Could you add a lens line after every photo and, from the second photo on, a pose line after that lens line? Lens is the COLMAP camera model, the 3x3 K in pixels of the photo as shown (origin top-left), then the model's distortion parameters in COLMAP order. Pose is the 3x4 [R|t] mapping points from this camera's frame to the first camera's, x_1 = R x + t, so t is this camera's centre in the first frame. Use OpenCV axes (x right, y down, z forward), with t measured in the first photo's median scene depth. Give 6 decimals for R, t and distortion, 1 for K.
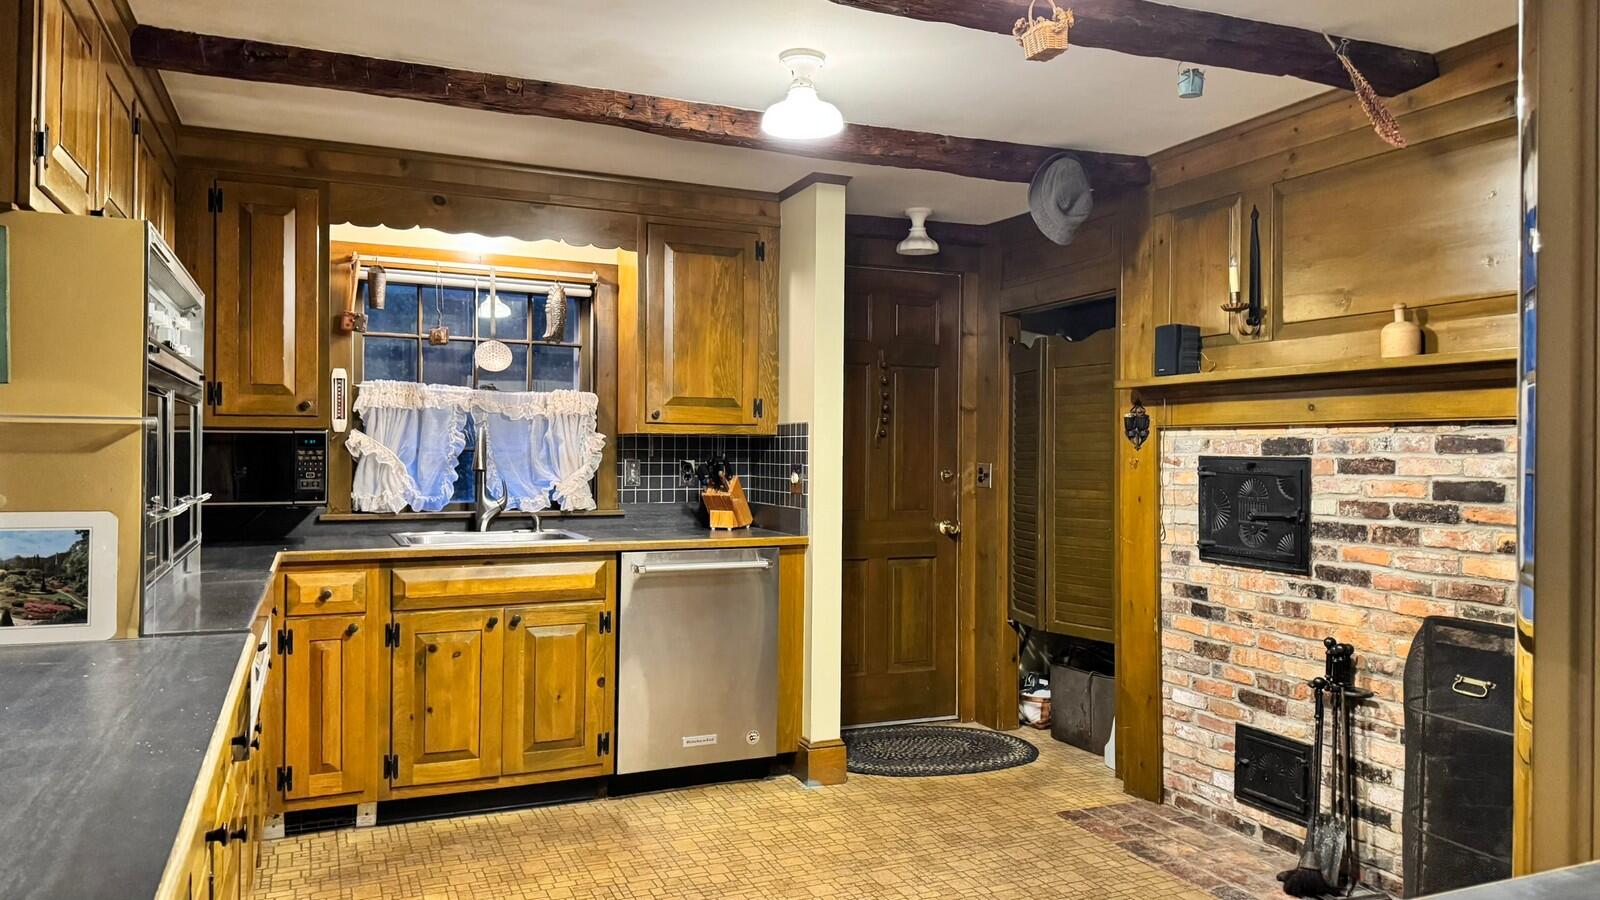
lens RADIAL K [[1131.2, 0, 810.8], [0, 1131.2, 450.0], [0, 0, 1]] dist [0.062799, -0.077182]
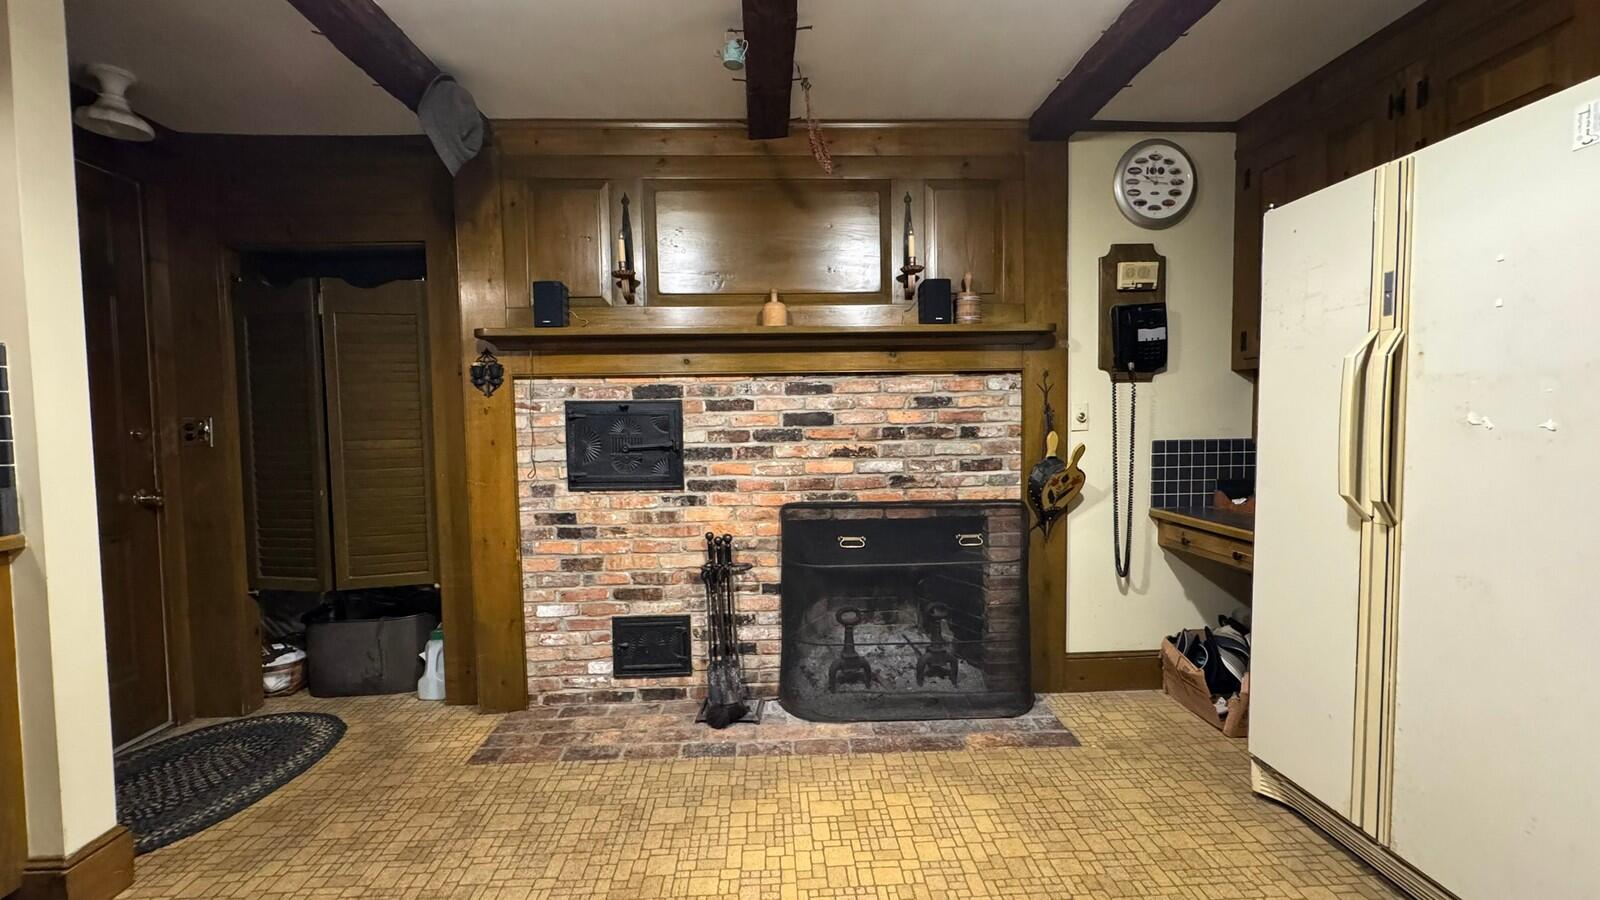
lens RADIAL K [[658.0, 0, 791.3], [0, 658.0, 451.0], [0, 0, 1]] dist [0.009267, -0.000614]
pose [[0.362667, -0.058863, 0.930058, -0.200301], [0.017996, 0.998259, 0.056162, 0.022183], [-0.931745, -0.003631, 0.363095, 0.538387]]
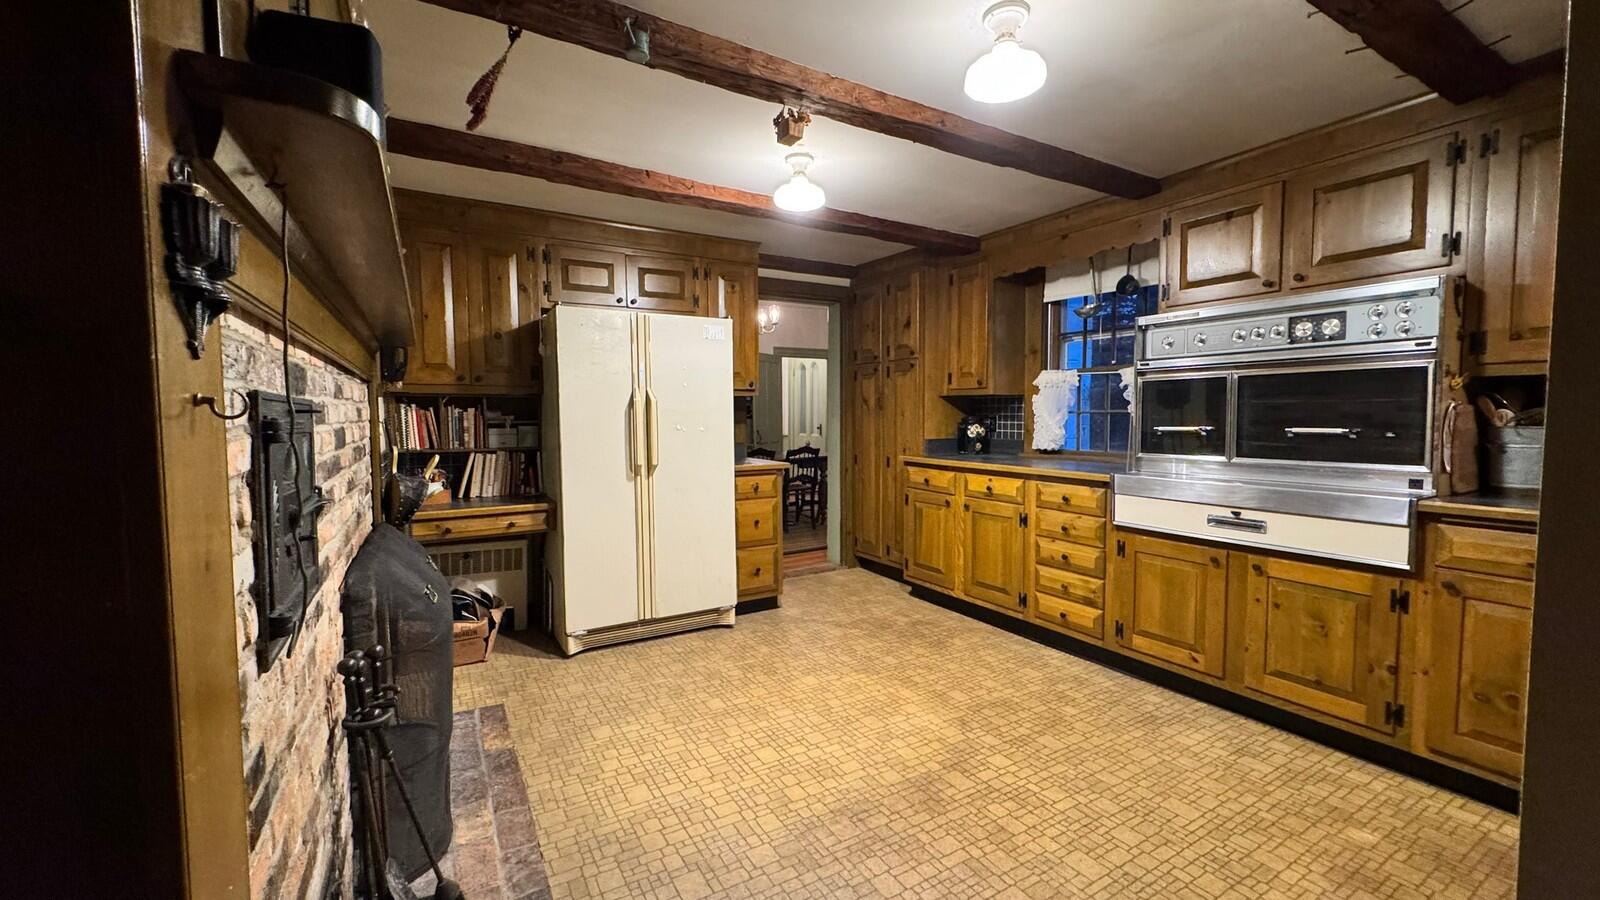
lens RADIAL K [[658.0, 0, 797.6], [0, 658.0, 443.2], [0, 0, 1]] dist [0.009267, -0.000614]
pose [[-0.992132, 0.008207, -0.124925, 0.210771], [0.002683, 0.999014, 0.044321, 0.013449], [0.125166, 0.043638, -0.991176, 1.256121]]
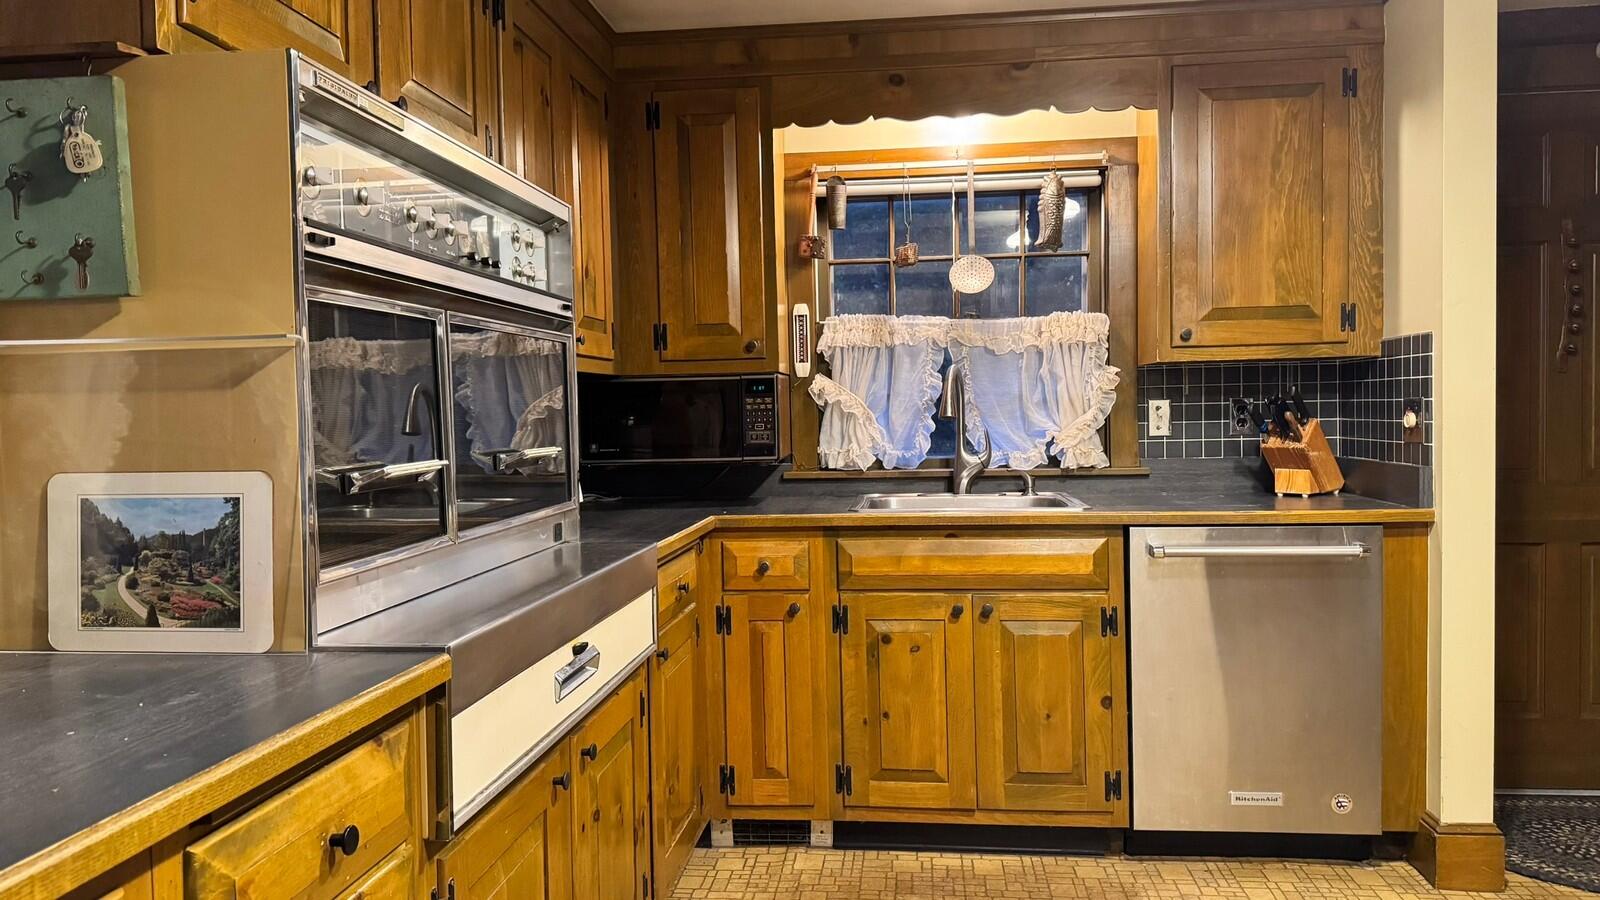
lens RADIAL K [[1131.2, 0, 795.6], [0, 1131.2, 451.5], [0, 0, 1]] dist [0.062799, -0.077182]
pose [[0.863386, -0.005827, -0.504510, 0.014193], [0.026283, 0.999095, 0.033441, 0.013018], [0.503858, -0.042132, 0.862758, 0.274827]]
